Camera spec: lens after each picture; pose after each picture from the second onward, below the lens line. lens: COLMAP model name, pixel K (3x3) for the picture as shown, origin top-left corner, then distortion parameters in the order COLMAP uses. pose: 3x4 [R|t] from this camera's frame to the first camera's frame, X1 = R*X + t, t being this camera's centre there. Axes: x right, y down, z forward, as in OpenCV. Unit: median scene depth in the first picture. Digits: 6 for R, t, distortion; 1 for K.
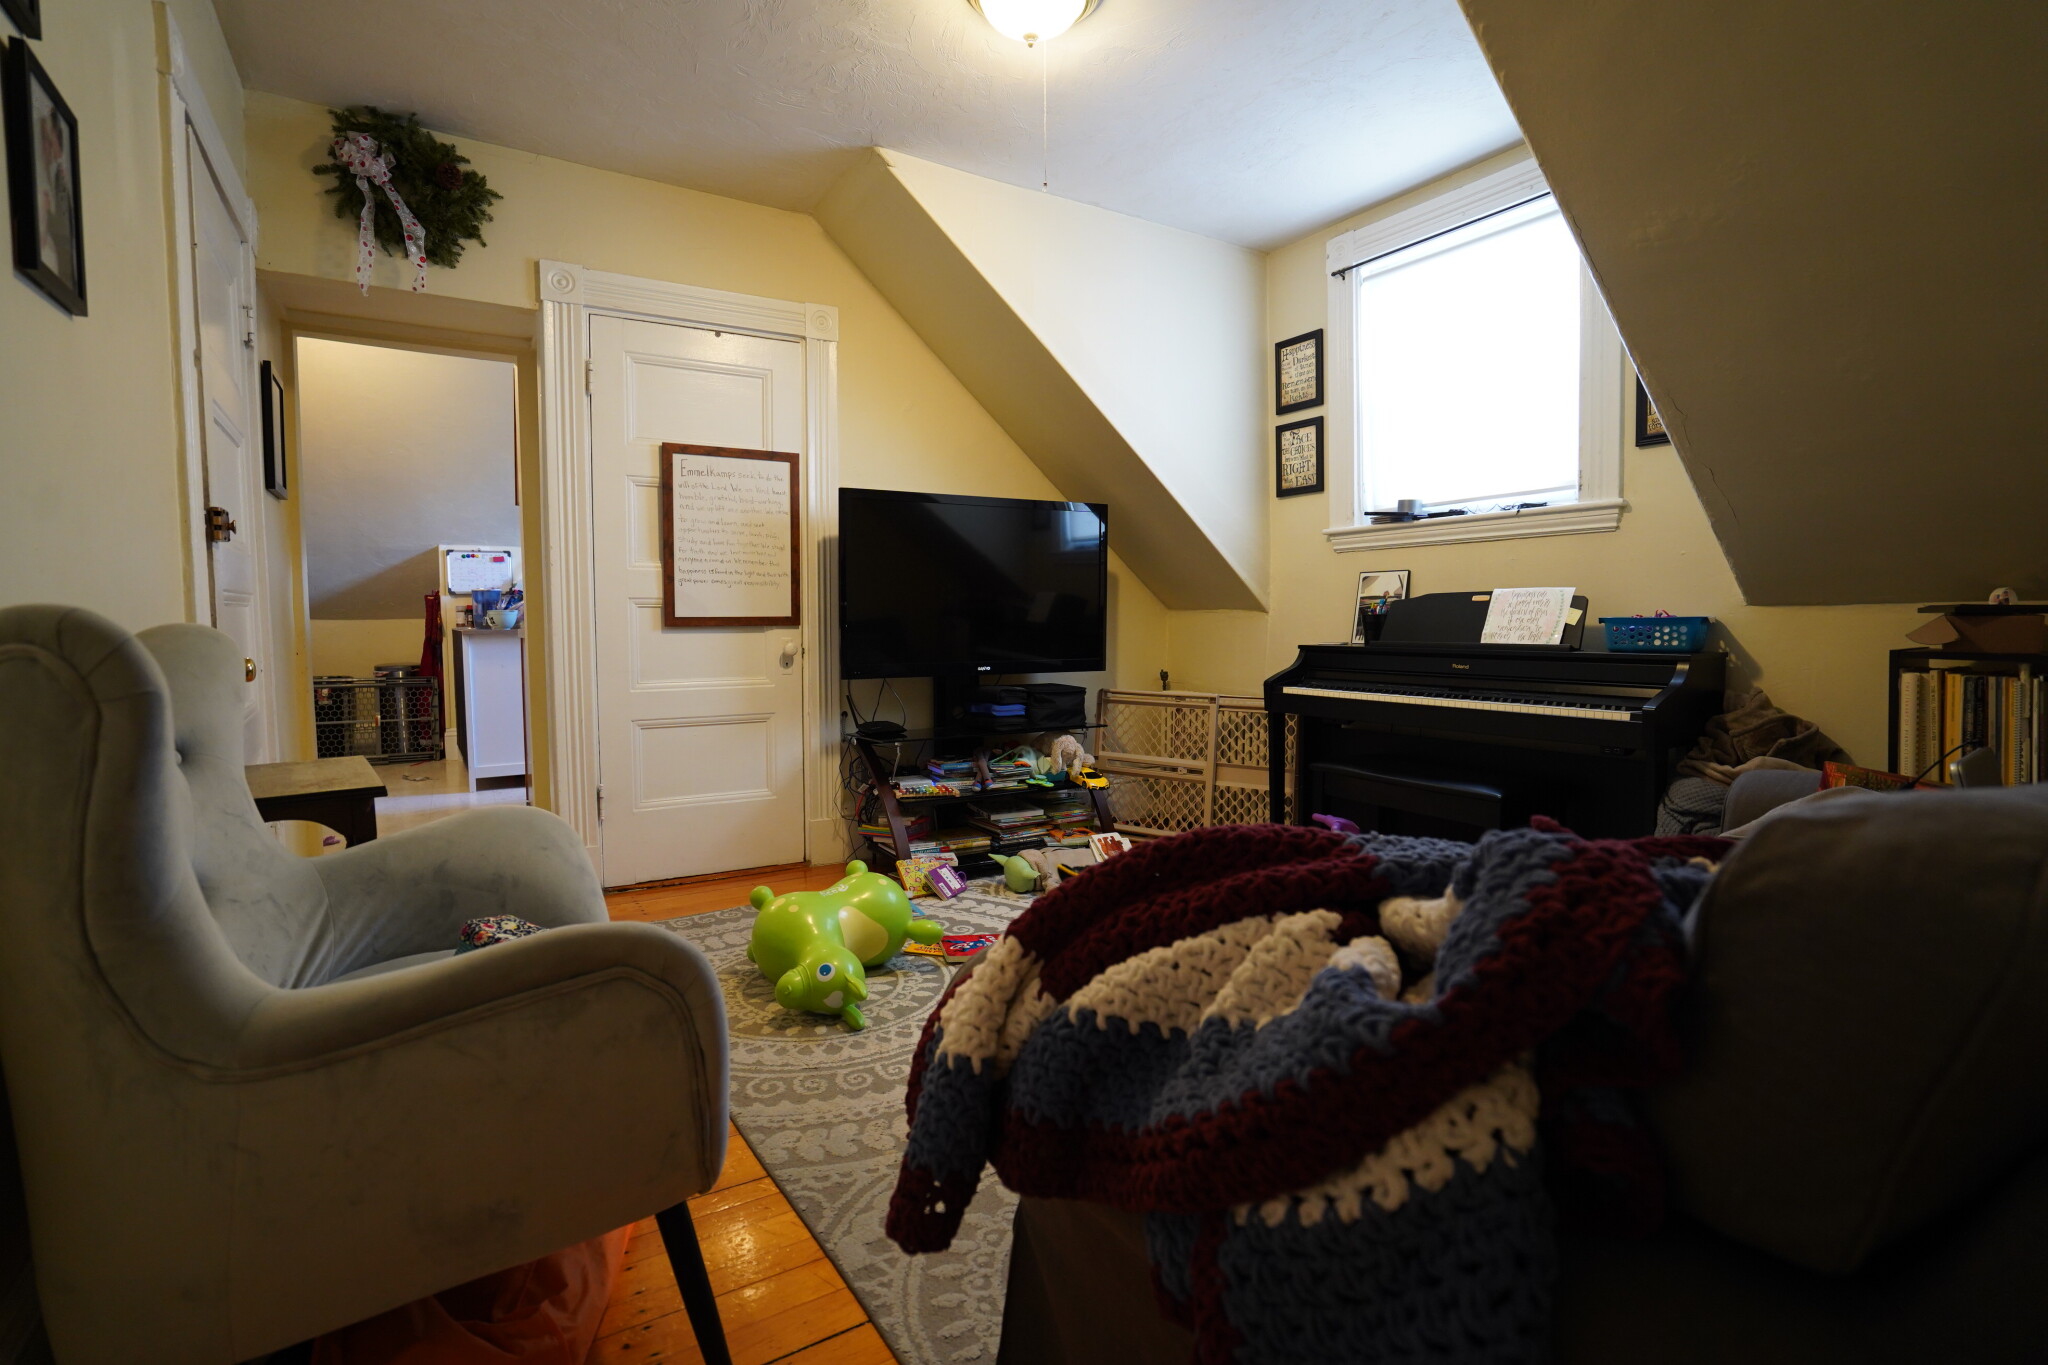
lens RADIAL K [[948.0, 0, 1024.0], [0, 948.0, 682.5], [0, 0, 1]] dist [-0.053942, 0.021495]
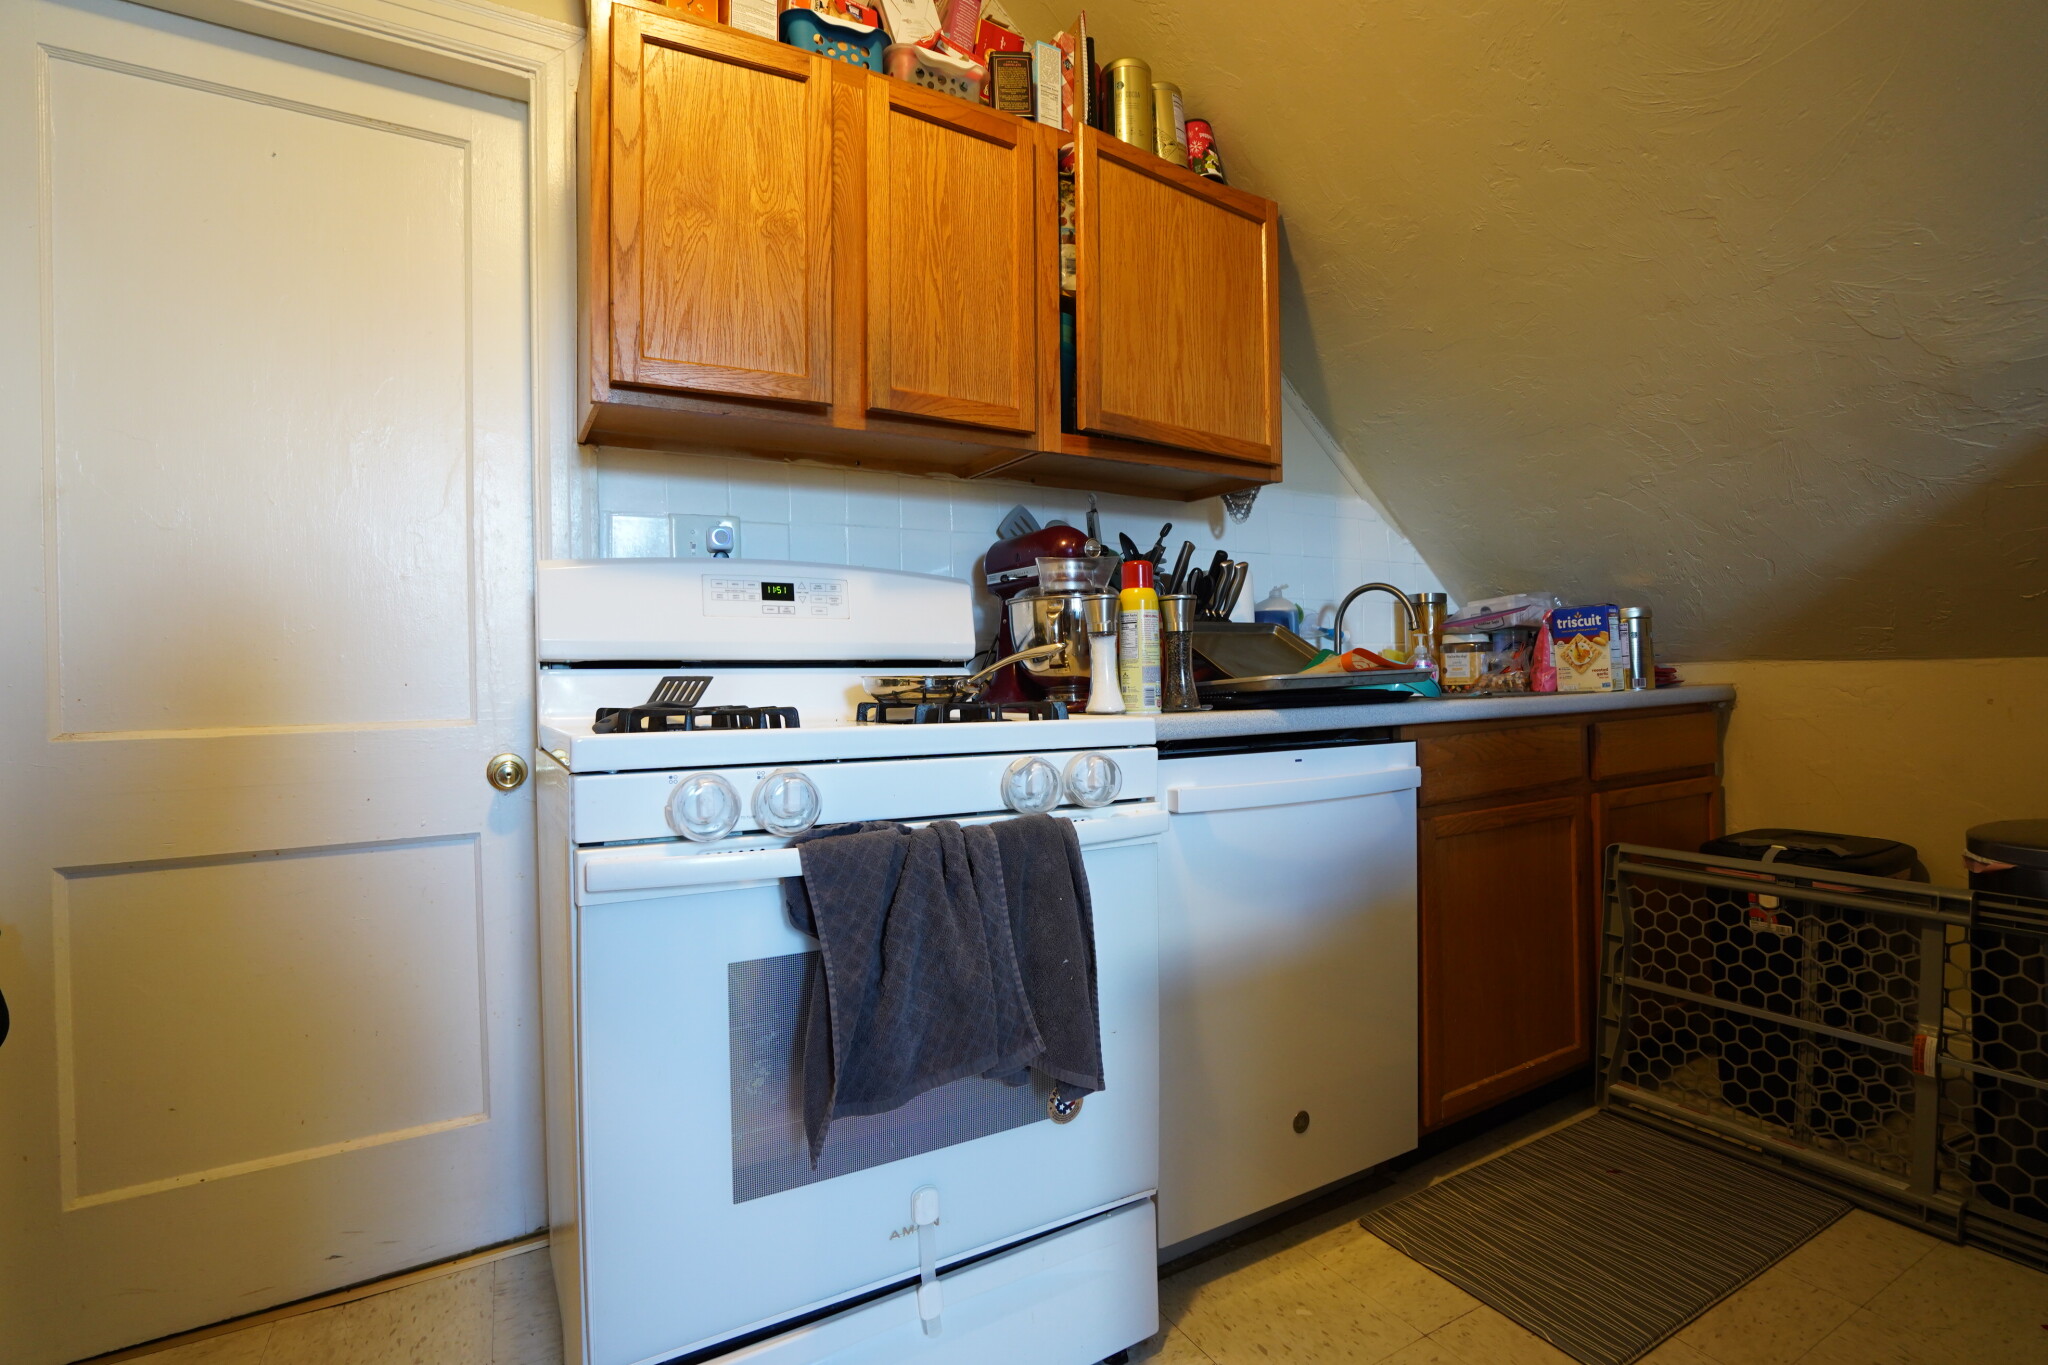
lens RADIAL K [[948.0, 0, 1024.0], [0, 948.0, 682.5], [0, 0, 1]] dist [-0.053942, 0.021495]
pose [[-0.048498, 0.010059, -0.998773, -0.426852], [-0.041681, 0.999058, 0.012086, -0.052932], [0.997953, 0.042216, -0.048033, 0.746800]]
